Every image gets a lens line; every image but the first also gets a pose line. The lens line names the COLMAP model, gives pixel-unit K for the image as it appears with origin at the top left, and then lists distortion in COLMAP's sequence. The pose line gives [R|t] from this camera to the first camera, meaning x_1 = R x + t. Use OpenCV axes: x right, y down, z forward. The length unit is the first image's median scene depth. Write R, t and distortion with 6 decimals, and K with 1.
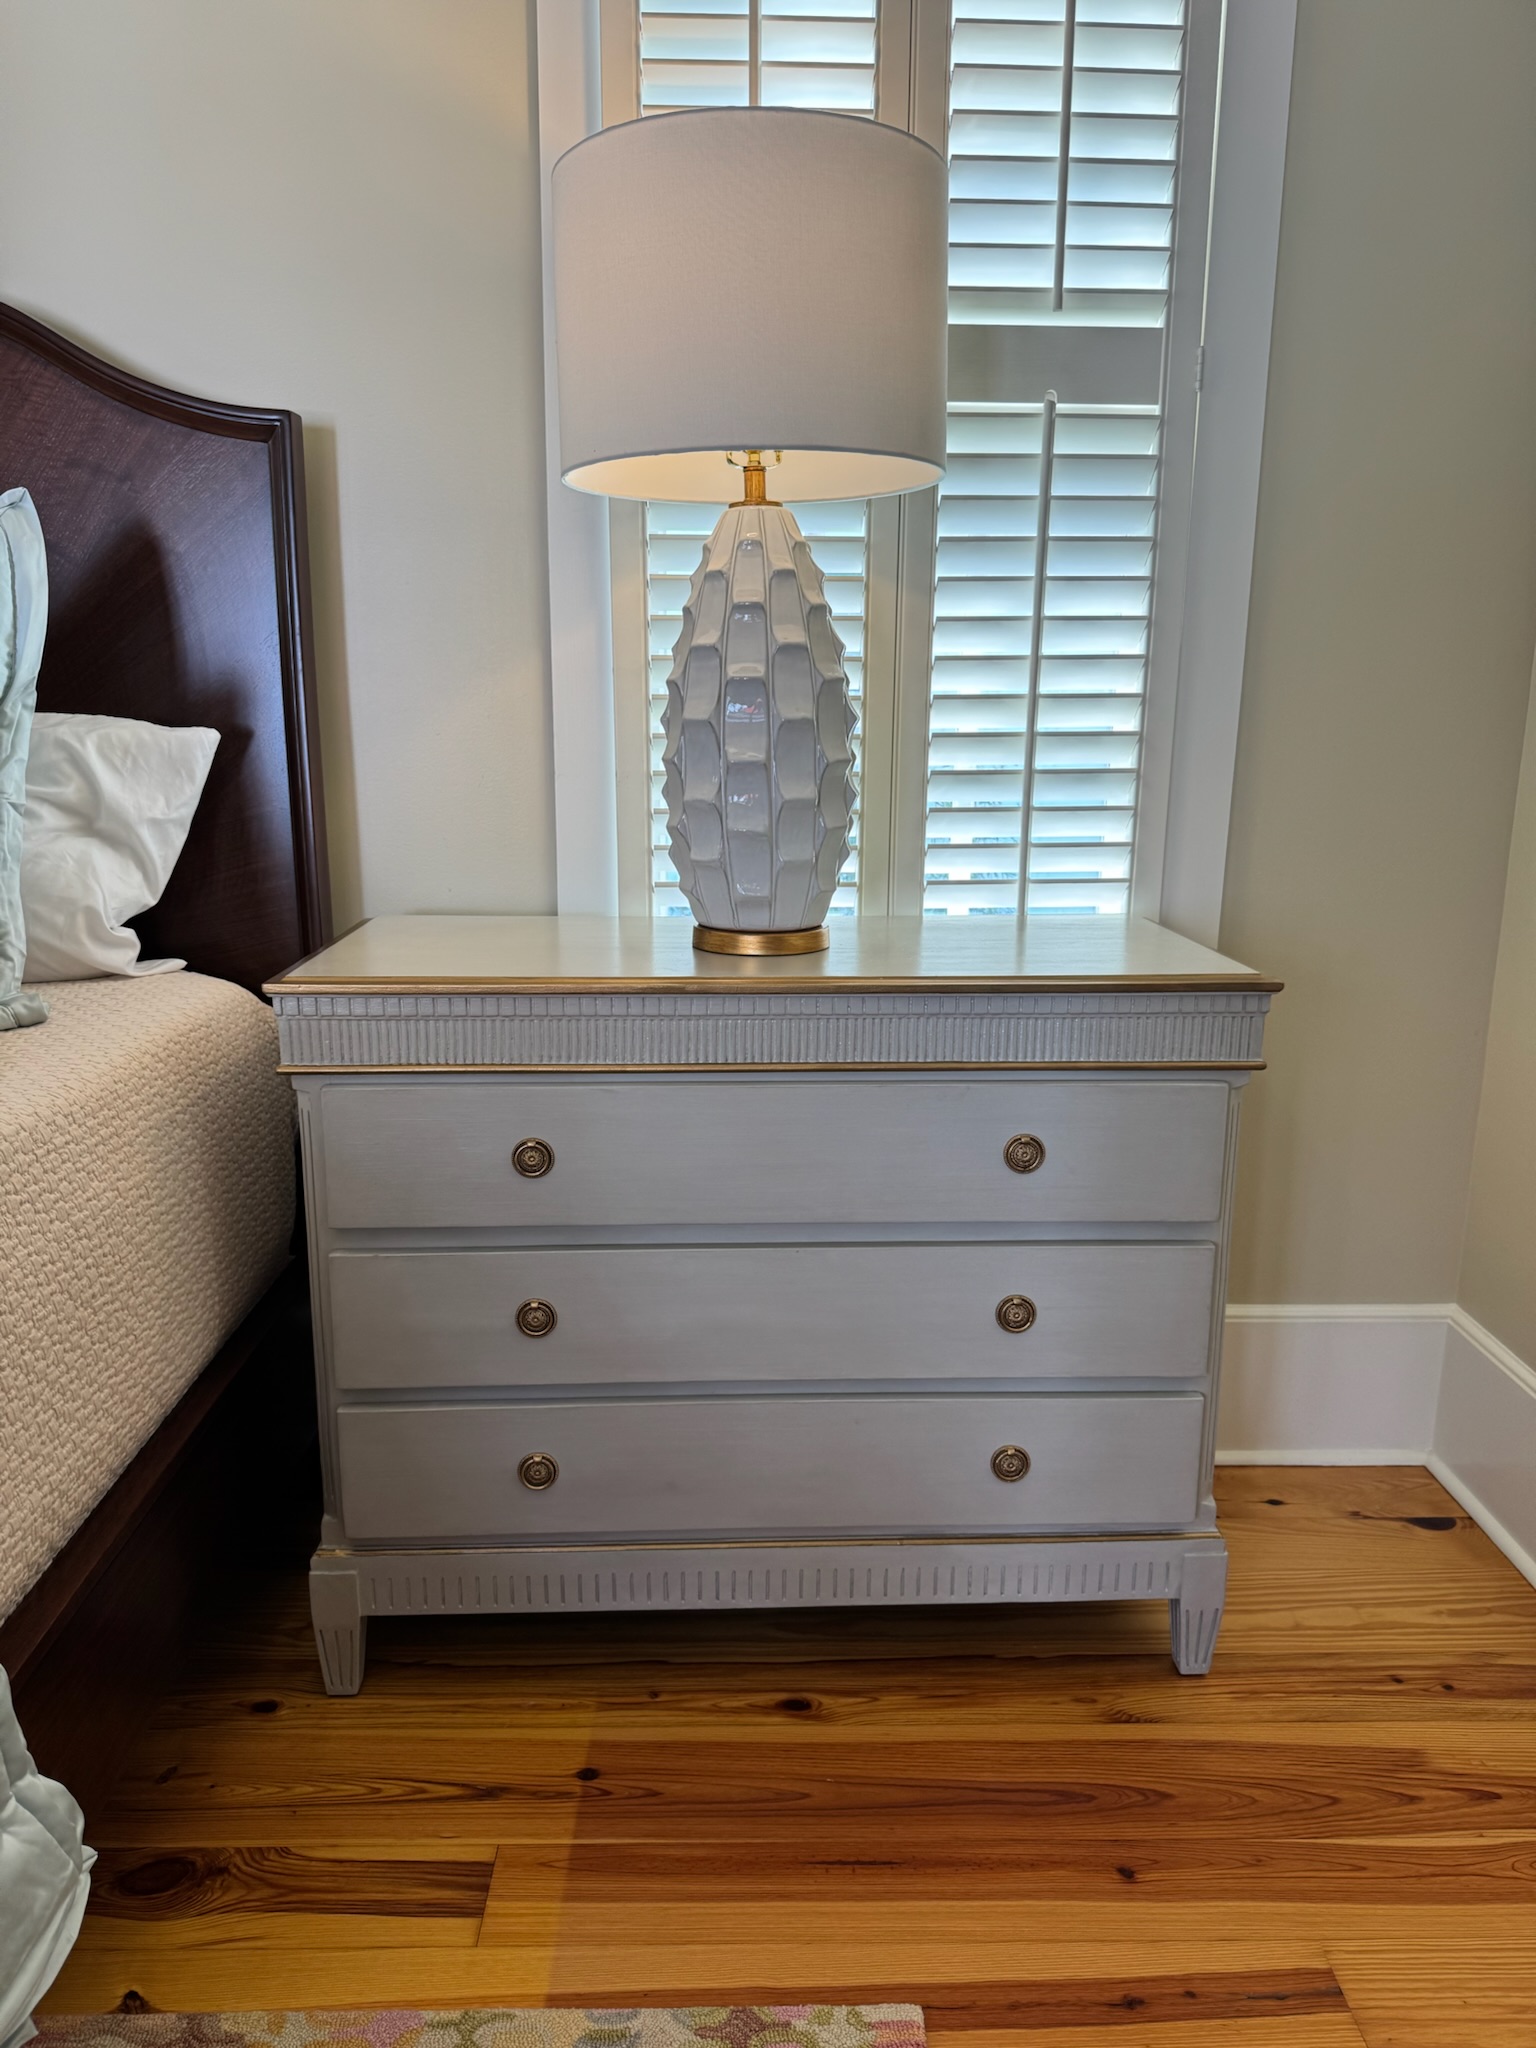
lens RADIAL K [[1439.3, 0, 775.2], [0, 1439.3, 1036.8], [0, 0, 1]] dist [0.054182, -0.070116]
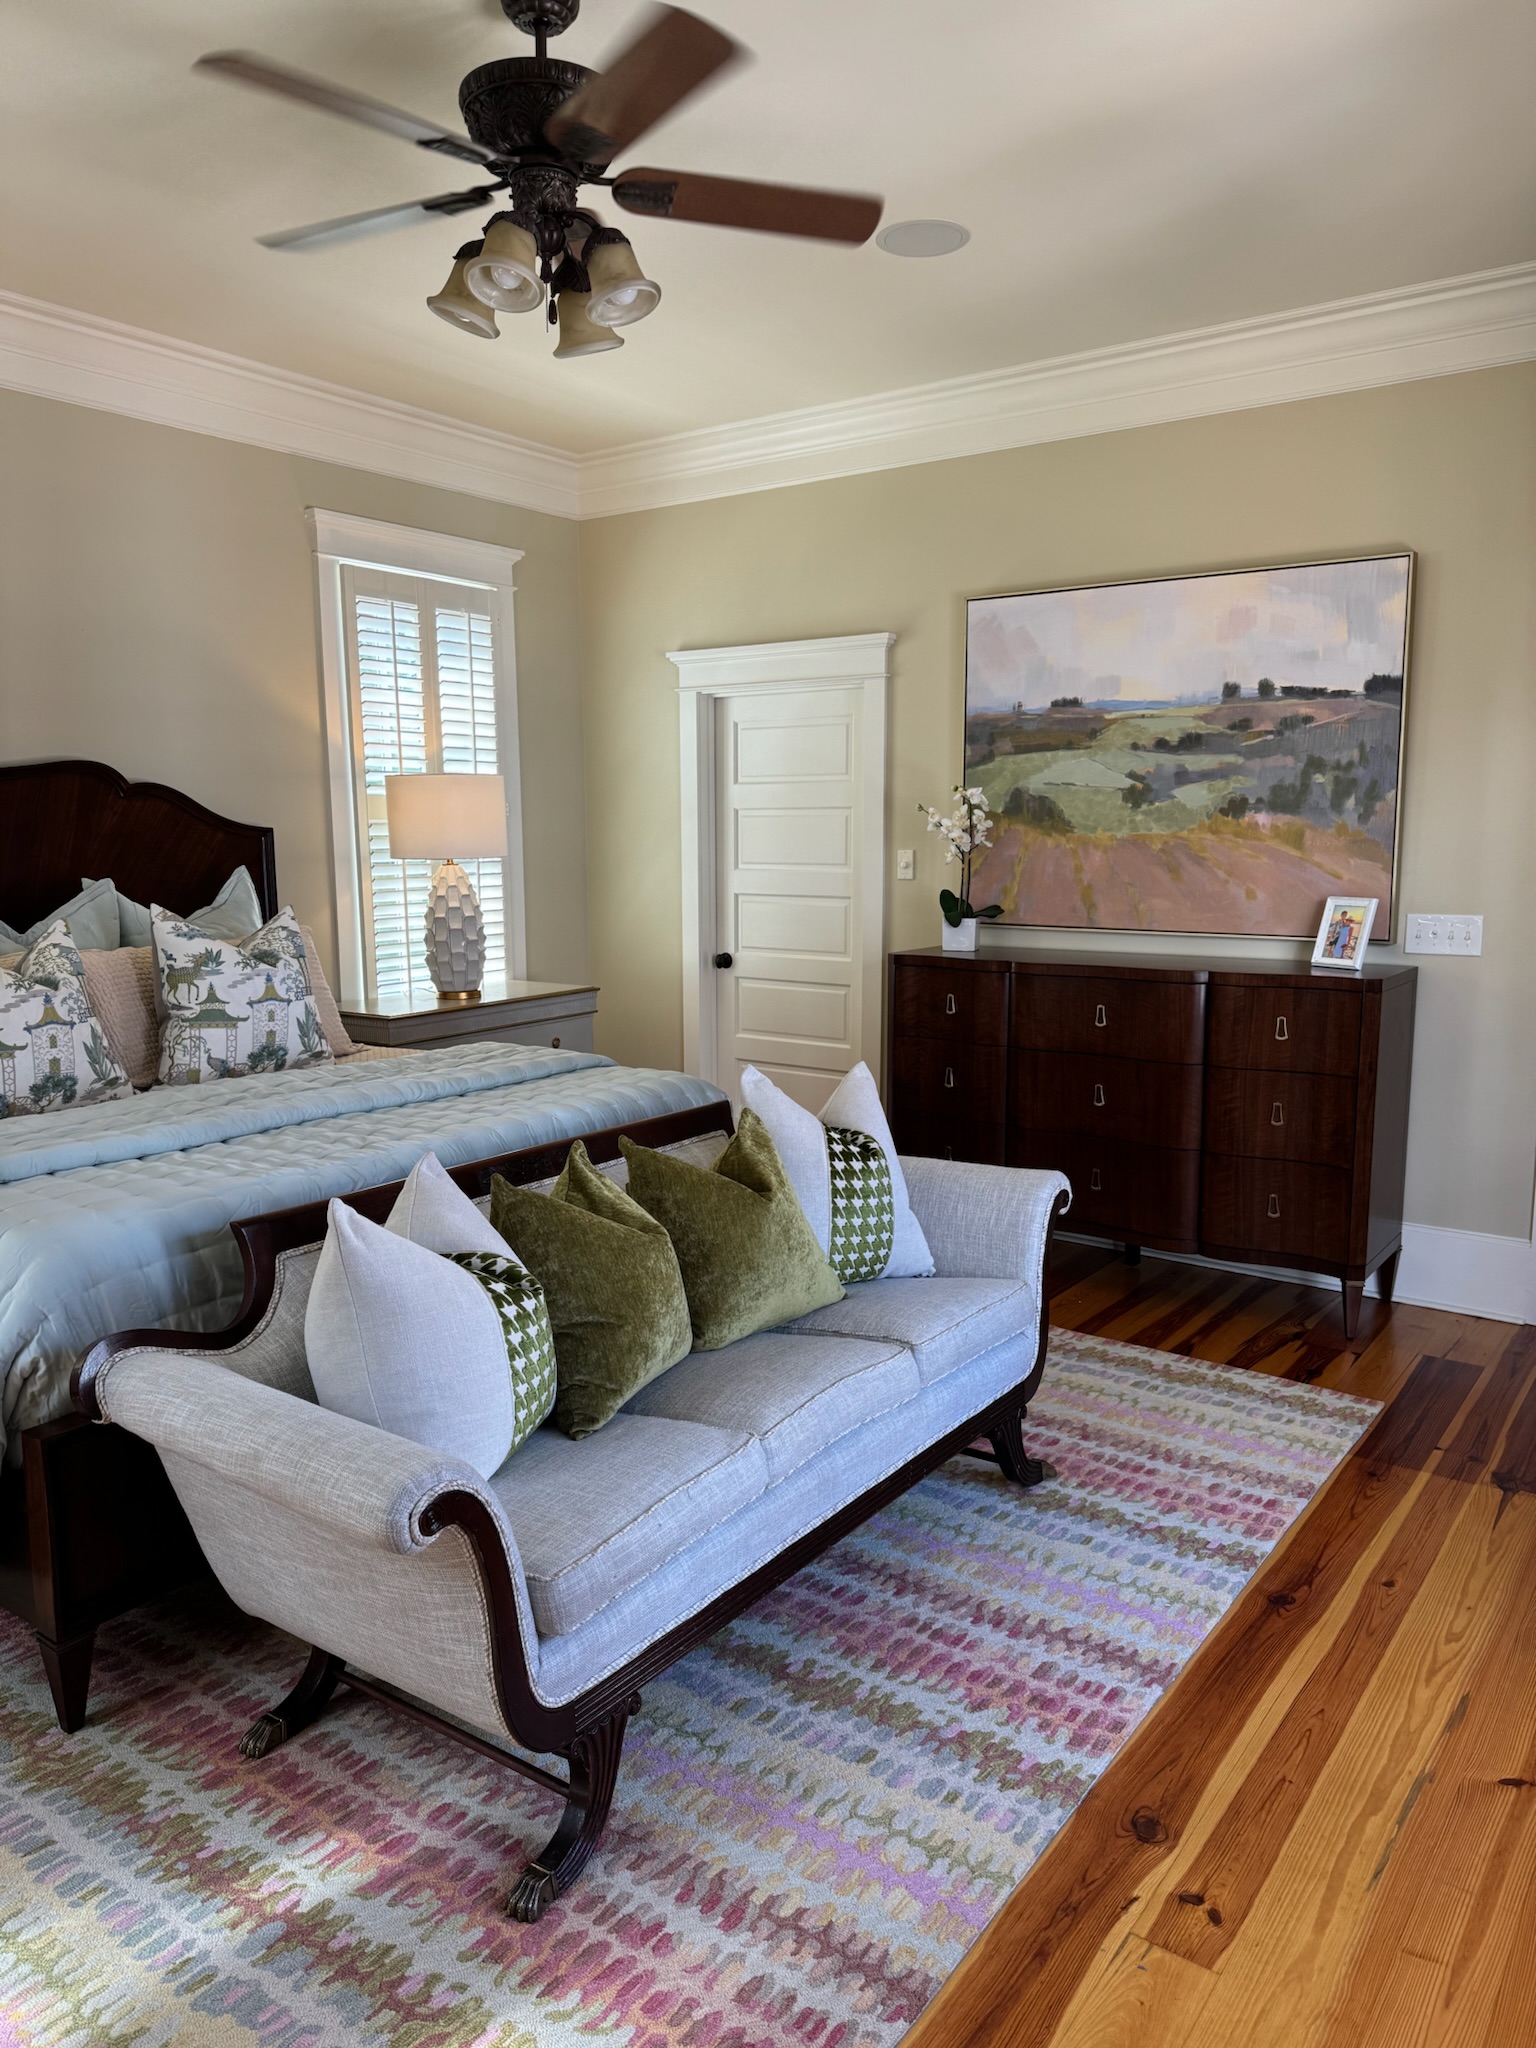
lens RADIAL K [[1439.3, 0, 775.2], [0, 1439.3, 1035.5], [0, 0, 1]] dist [0.054182, -0.070116]
pose [[0.605462, -0.127582, 0.785582, -2.133365], [0.185274, 0.982544, 0.016776, 0.096936], [-0.774009, 0.135391, 0.618530, -1.501784]]
